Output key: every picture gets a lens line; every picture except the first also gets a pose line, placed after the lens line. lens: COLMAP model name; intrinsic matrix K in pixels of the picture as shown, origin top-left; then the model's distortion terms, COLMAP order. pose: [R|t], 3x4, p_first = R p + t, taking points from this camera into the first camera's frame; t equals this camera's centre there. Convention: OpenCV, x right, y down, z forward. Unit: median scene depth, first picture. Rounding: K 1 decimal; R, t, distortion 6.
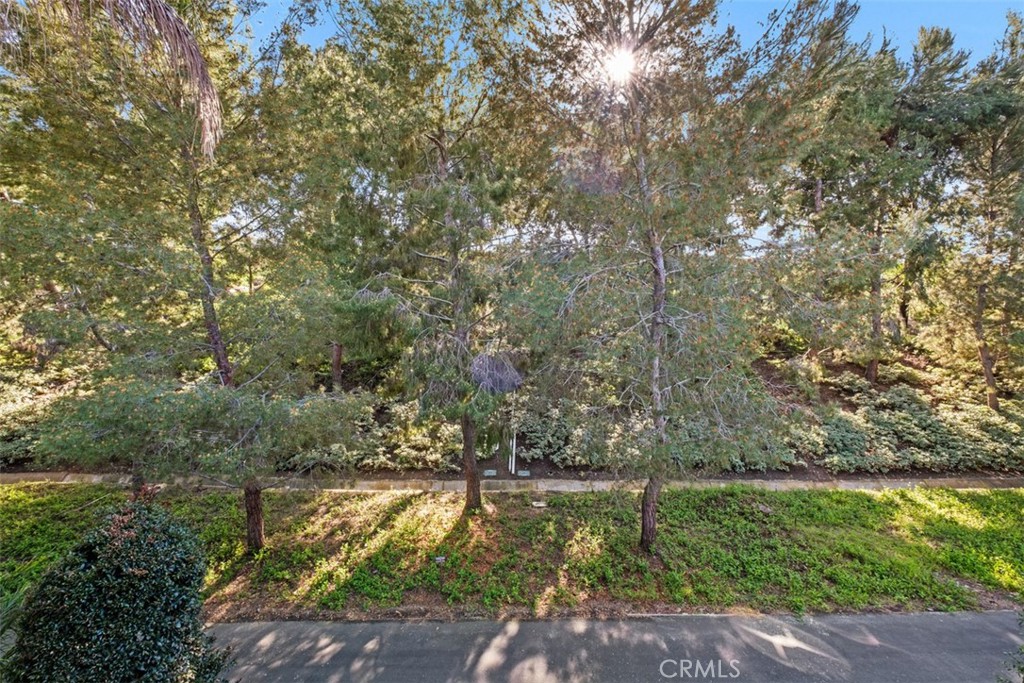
lens RADIAL K [[443.9, 0, 505.0], [0, 443.9, 346.4], [0, 0, 1]] dist [-0.008469, -0.000074]
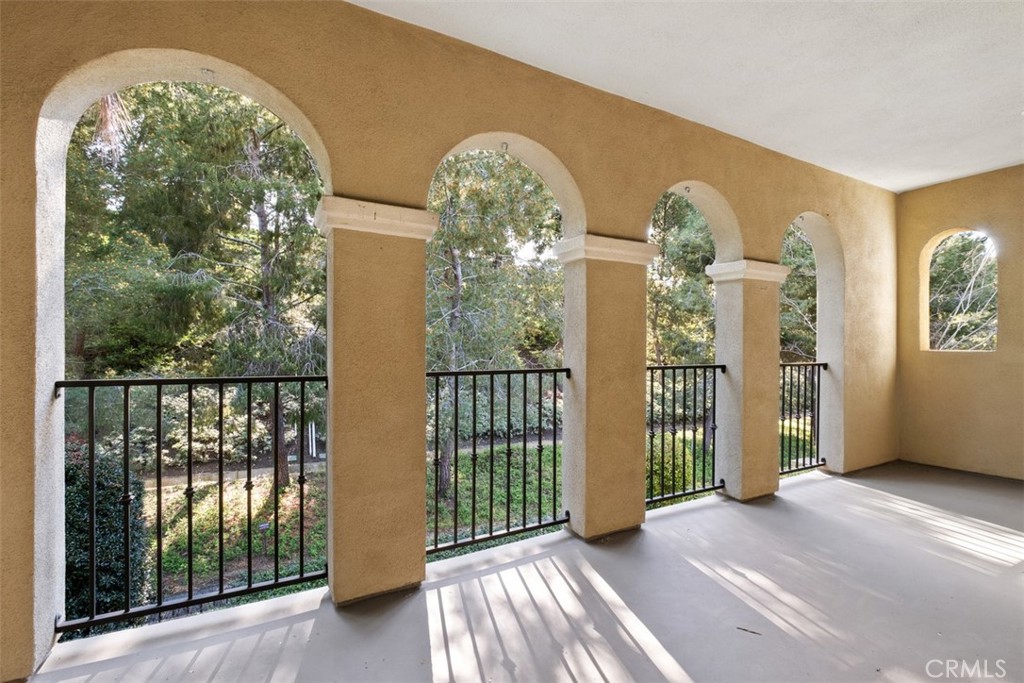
lens RADIAL K [[443.9, 0, 496.4], [0, 443.9, 344.2], [0, 0, 1]] dist [-0.008469, -0.000074]
pose [[0.896768, 0.016331, 0.442200, -0.055224], [-0.021491, 0.999747, 0.006662, 0.007279], [-0.441980, -0.015477, 0.896892, -0.097253]]
